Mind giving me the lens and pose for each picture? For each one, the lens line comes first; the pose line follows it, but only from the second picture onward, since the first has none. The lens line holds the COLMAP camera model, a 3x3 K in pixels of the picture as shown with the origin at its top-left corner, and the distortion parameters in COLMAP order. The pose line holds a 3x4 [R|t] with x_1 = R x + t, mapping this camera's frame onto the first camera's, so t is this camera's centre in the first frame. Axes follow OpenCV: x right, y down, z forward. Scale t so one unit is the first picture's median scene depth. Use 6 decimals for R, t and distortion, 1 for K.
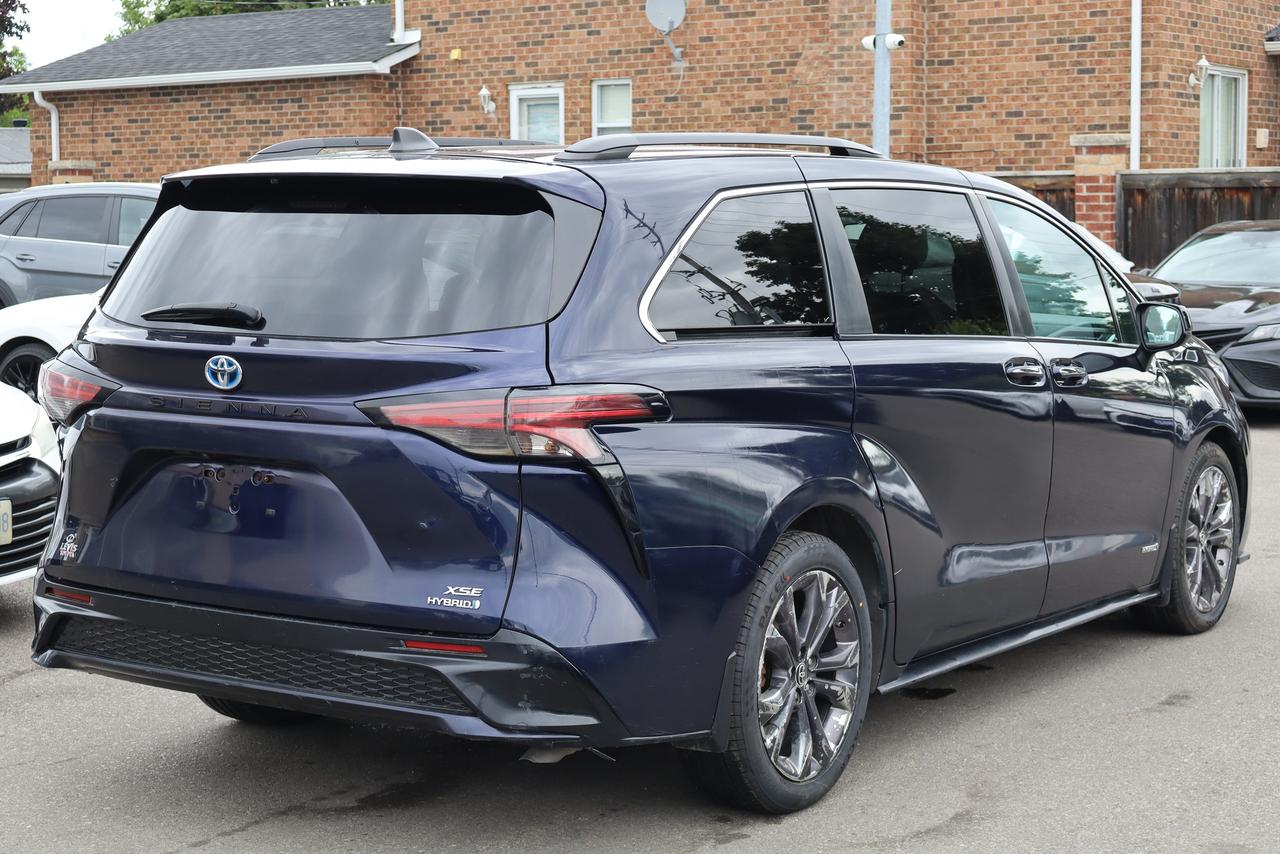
lens RADIAL K [[2293.4, 0, 632.1], [0, 2293.4, 427.9], [0, 0, 1]] dist [-0.040466, 0.000000]
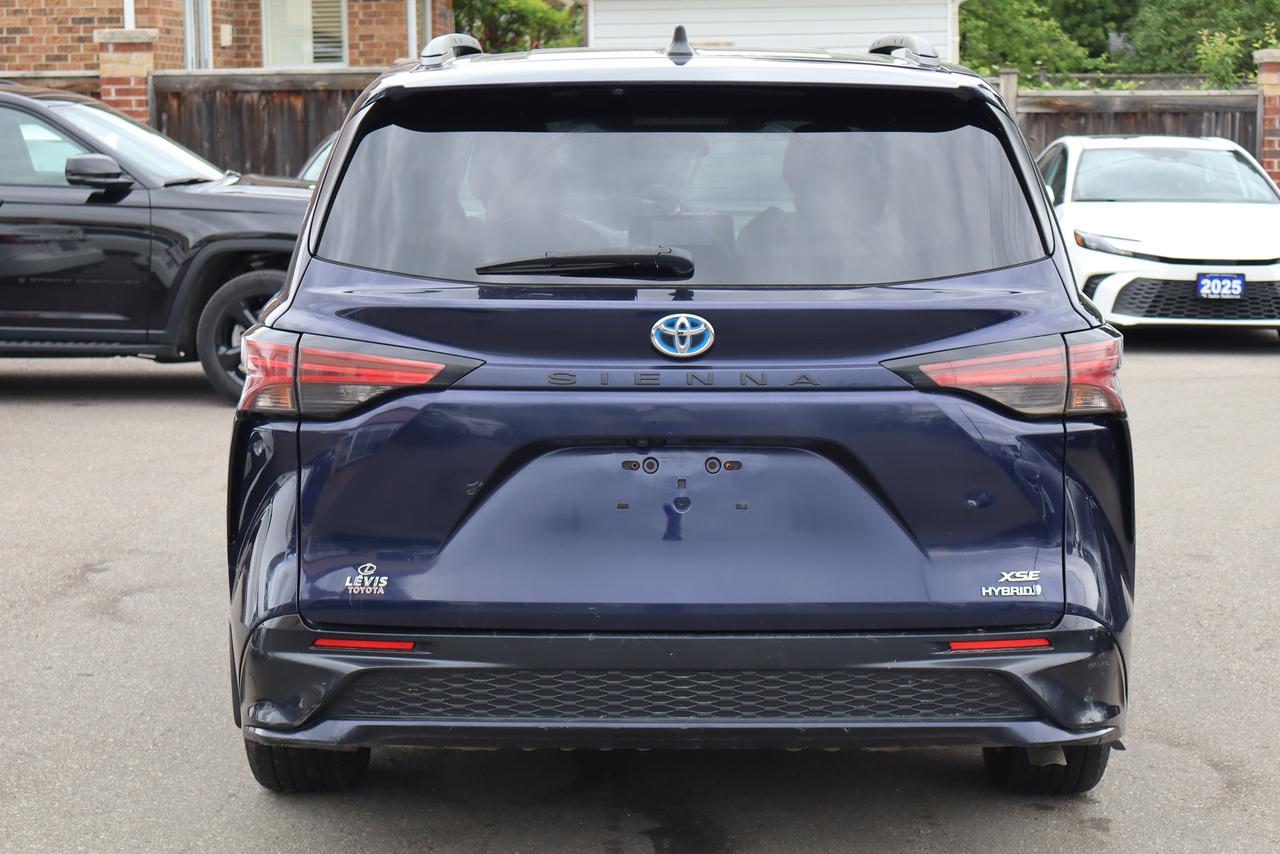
lens RADIAL K [[2531.0, 0, 646.5], [0, 2531.0, 434.4], [0, 0, 1]] dist [0.095012, 0.000000]
pose [[0.841581, -0.074973, 0.534903, -0.165970], [0.058639, 0.997148, 0.047504, -0.008194], [-0.536939, -0.008612, 0.843577, 0.067584]]
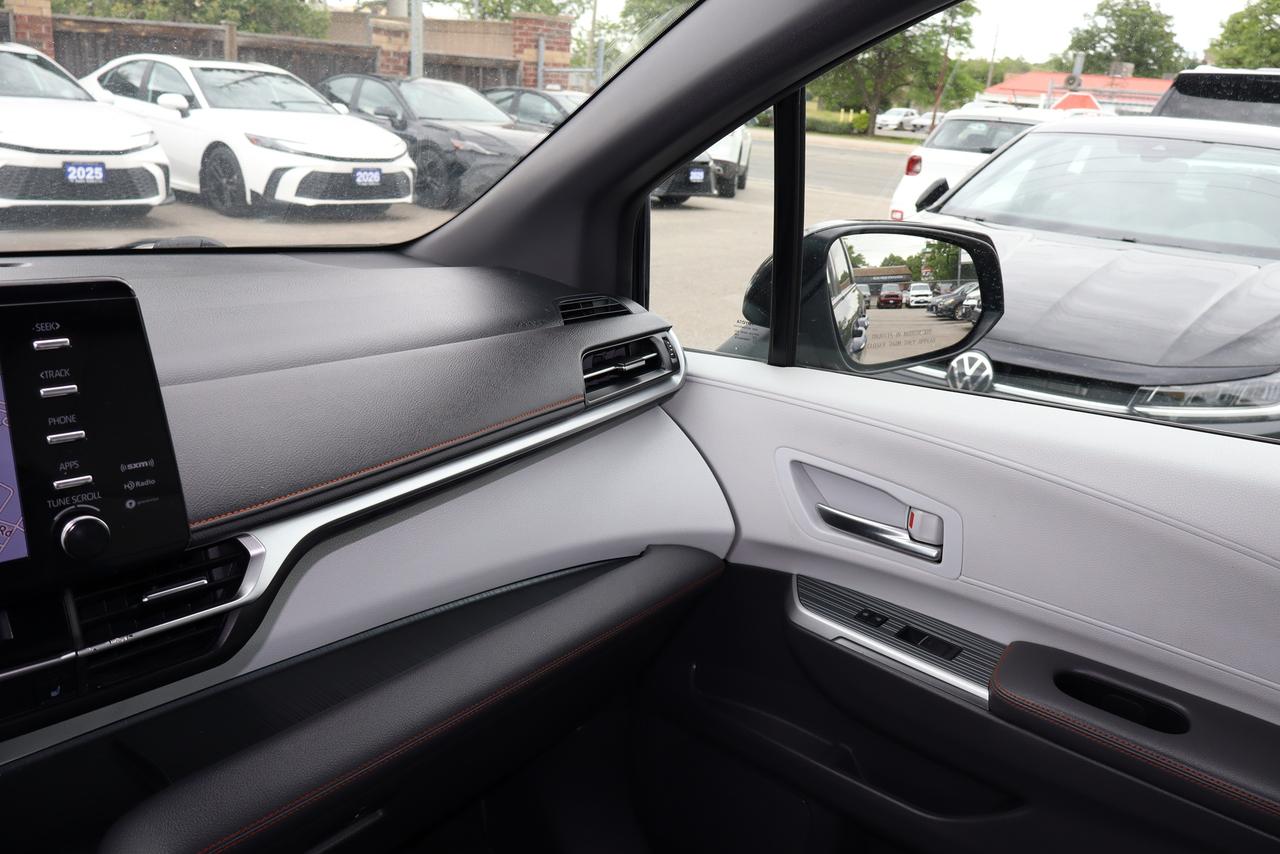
lens RADIAL K [[1095.3, 0, 650.3], [0, 1095.3, 423.4], [0, 0, 1]] dist [0.009470, -0.017248]
pose [[0.142686, -0.287229, 0.947175, 0.022650], [0.036813, 0.957844, 0.284919, -0.024644], [-0.989083, -0.005785, 0.147245, 0.361735]]
